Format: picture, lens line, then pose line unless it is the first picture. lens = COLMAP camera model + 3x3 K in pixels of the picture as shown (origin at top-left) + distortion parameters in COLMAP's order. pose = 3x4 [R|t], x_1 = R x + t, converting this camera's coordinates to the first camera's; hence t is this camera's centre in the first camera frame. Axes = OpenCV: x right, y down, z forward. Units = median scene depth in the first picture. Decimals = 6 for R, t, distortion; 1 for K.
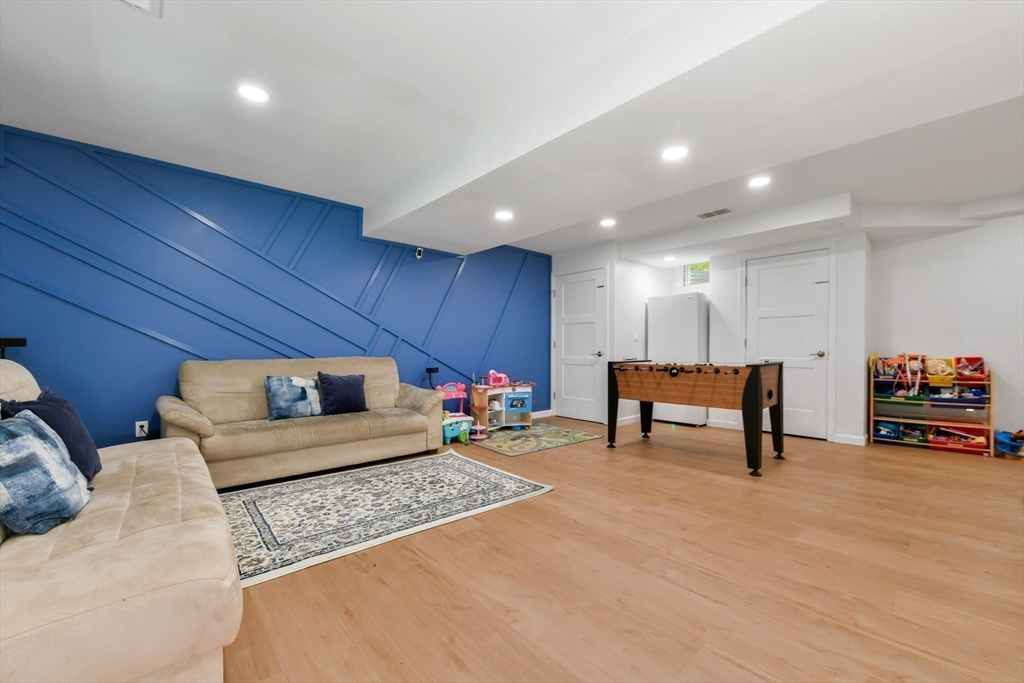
lens RADIAL K [[419.7, 0, 514.0], [0, 419.7, 349.8], [0, 0, 1]] dist [-0.006103, -0.000564]
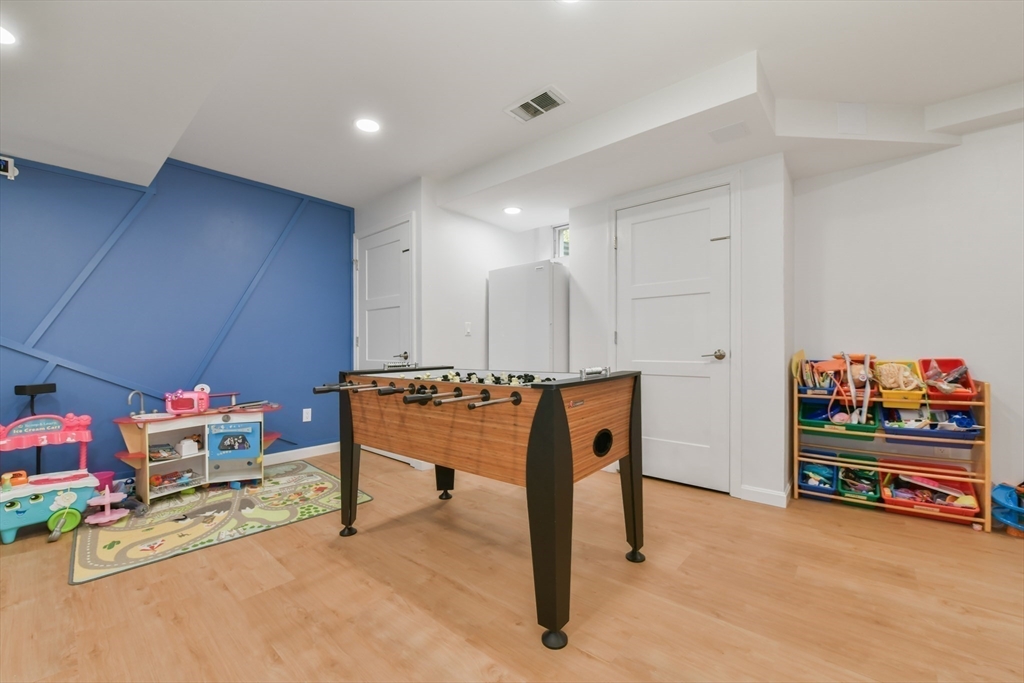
lens RADIAL K [[419.7, 0, 513.2], [0, 419.7, 344.4], [0, 0, 1]] dist [-0.006103, -0.000564]
pose [[0.992285, -0.002416, 0.123952, 0.391885], [0.003631, 0.999948, -0.009575, -0.000266], [-0.123922, 0.009952, 0.992242, 0.468276]]
